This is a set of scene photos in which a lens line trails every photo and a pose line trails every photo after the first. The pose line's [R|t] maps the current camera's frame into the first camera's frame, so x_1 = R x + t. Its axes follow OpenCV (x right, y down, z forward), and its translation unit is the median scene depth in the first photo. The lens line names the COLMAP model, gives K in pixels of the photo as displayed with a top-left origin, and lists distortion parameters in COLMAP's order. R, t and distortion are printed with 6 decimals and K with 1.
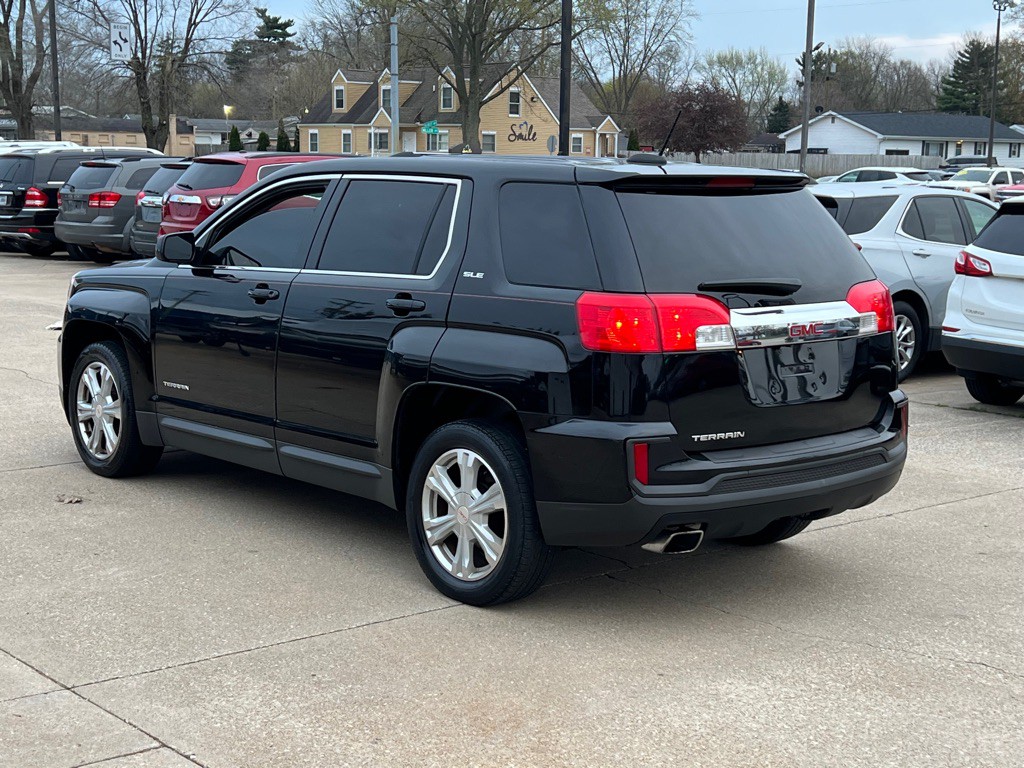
lens RADIAL K [[1548.0, 0, 523.3], [0, 1548.0, 385.6], [0, 0, 1]] dist [0.218533, -0.709916]
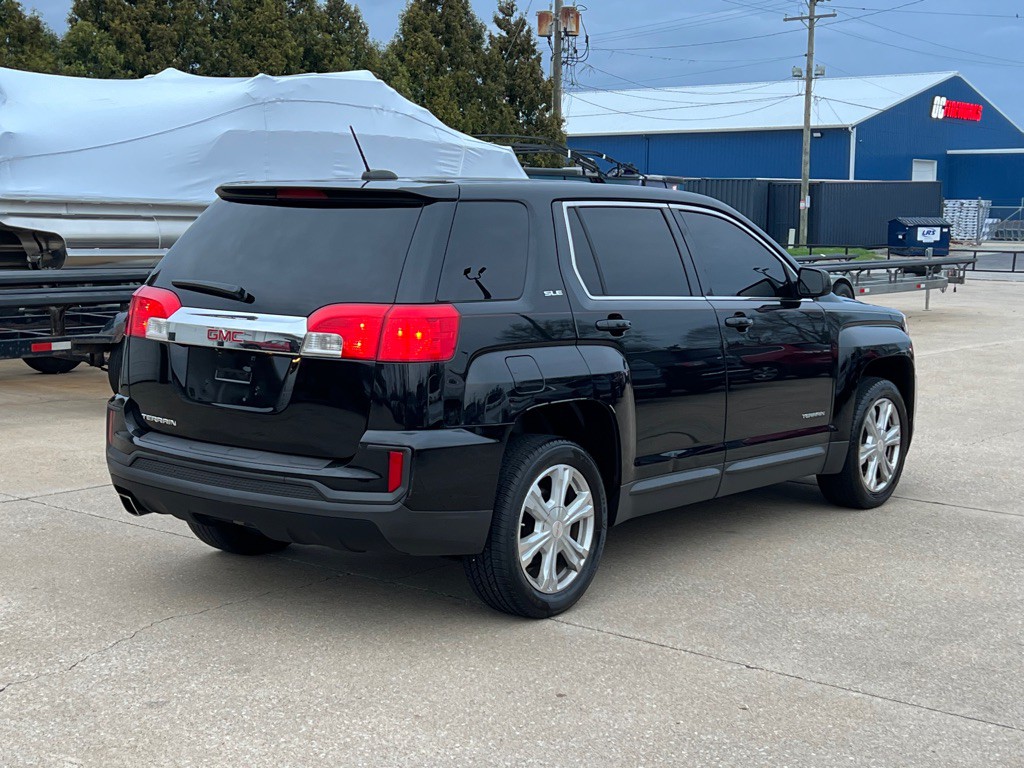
lens RADIAL K [[1546.9, 0, 512.0], [0, 1546.9, 384.0], [0, 0, 1]] dist [0.250094, -0.926401]
pose [[0.176792, 0.094314, -0.979719, 0.926293], [-0.153660, 0.985838, 0.067175, -0.077748], [0.972180, 0.138668, 0.188780, 0.762847]]
